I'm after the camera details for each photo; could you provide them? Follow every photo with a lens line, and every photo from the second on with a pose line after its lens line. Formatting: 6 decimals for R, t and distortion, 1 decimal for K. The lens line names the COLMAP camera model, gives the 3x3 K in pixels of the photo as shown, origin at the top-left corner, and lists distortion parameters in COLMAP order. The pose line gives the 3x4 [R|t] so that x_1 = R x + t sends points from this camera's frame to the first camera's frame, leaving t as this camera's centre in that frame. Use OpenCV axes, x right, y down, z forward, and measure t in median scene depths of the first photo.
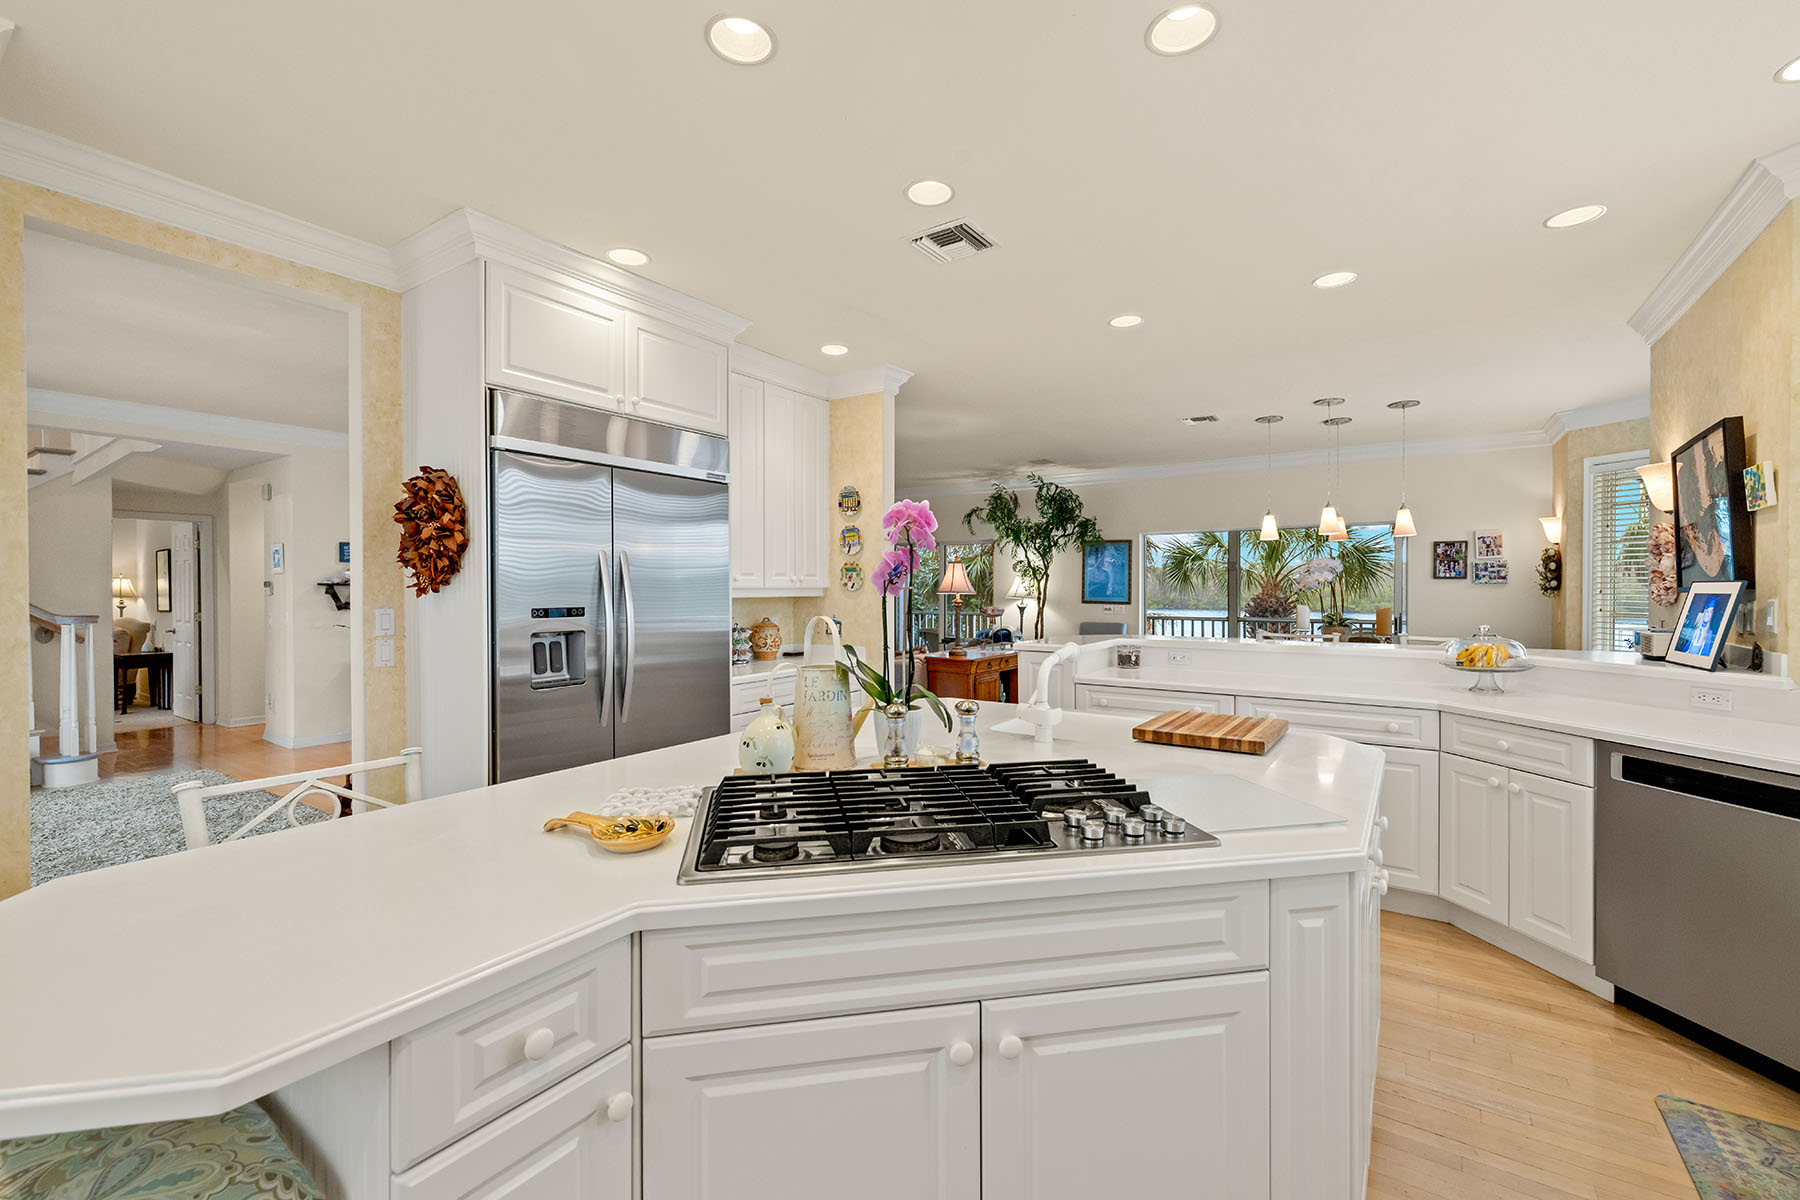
lens RADIAL K [[769.7, 0, 900.0], [0, 769.7, 600.0], [0, 0, 1]] dist [0.007906, -0.000641]
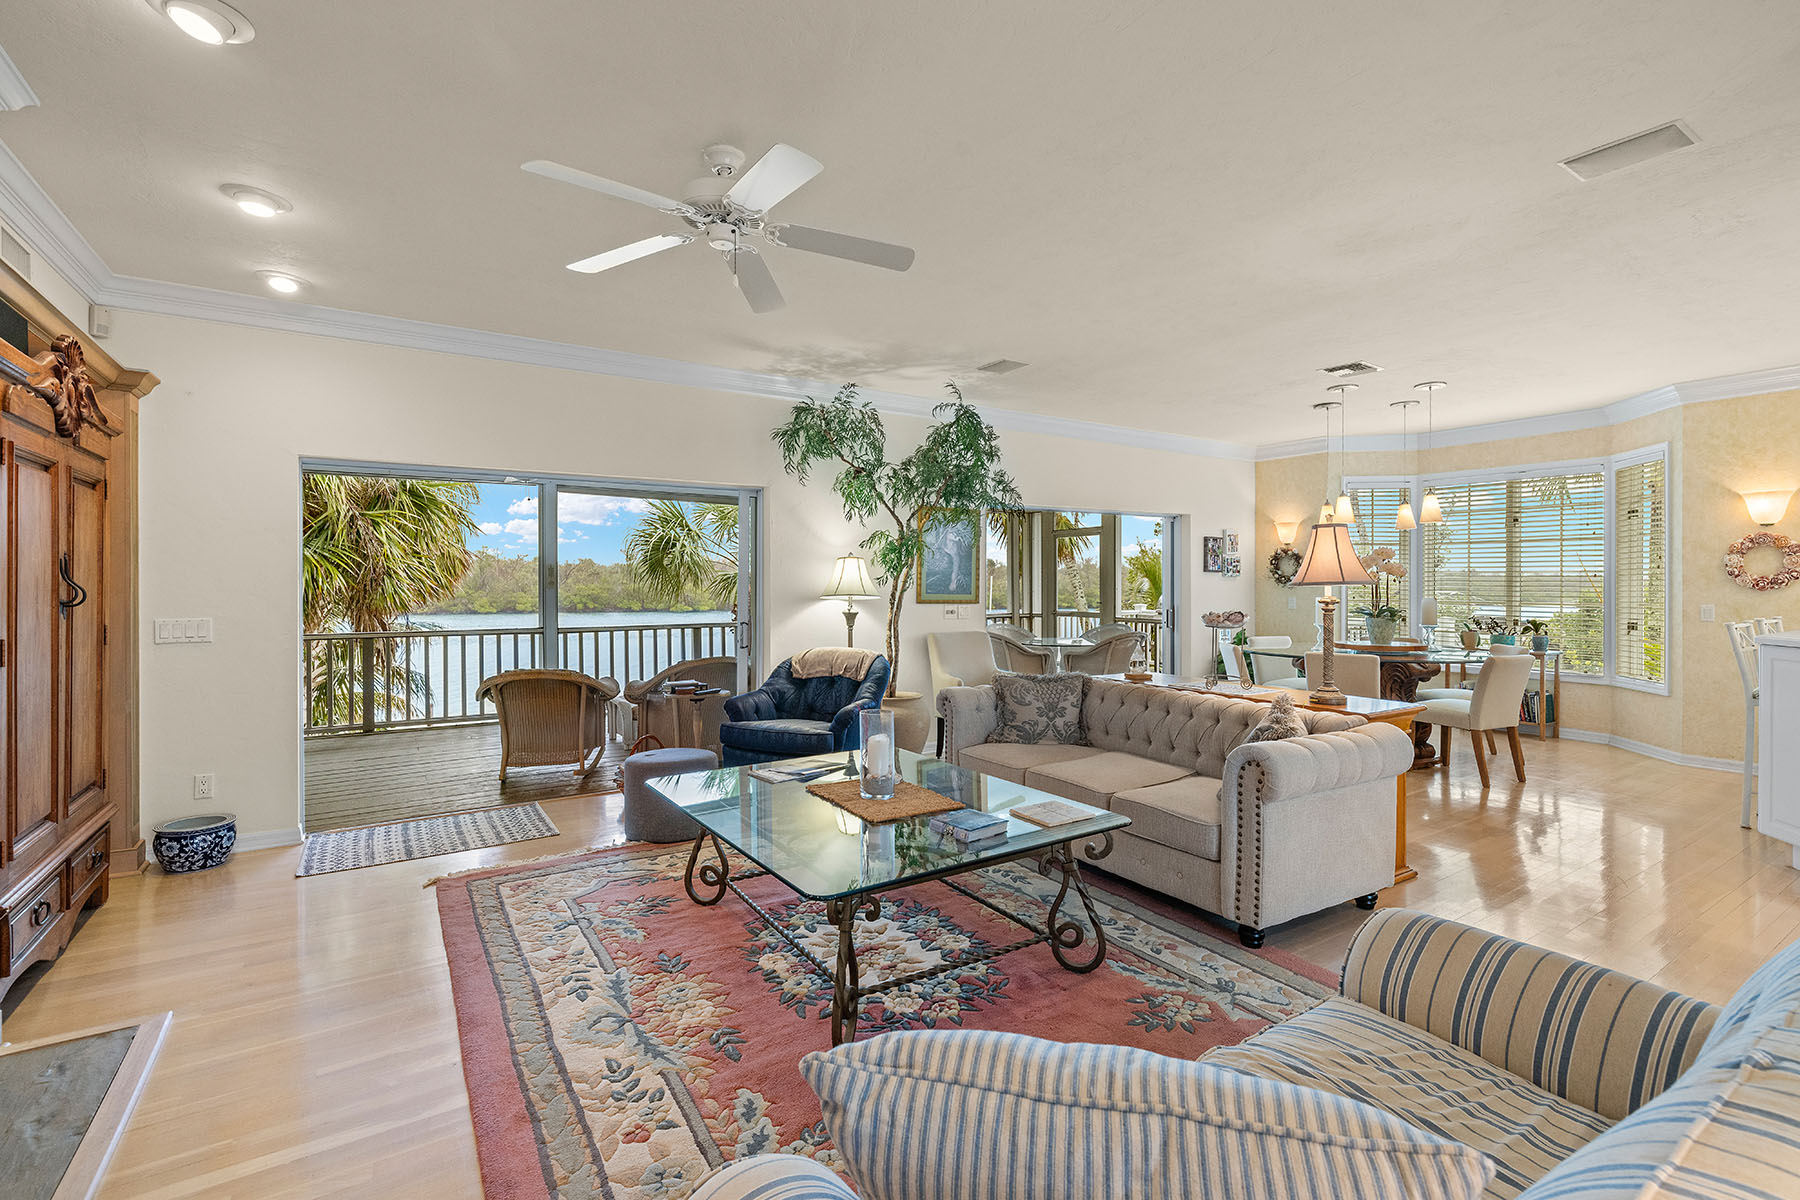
lens RADIAL K [[801.7, 0, 900.0], [0, 801.7, 600.0], [0, 0, 1]] dist [-0.001232, -0.000050]
pose [[0.337160, -0.013708, 0.941347, -0.385302], [0.024169, 0.999690, 0.005901, -0.003186], [-0.941137, 0.020762, 0.337387, 0.773841]]
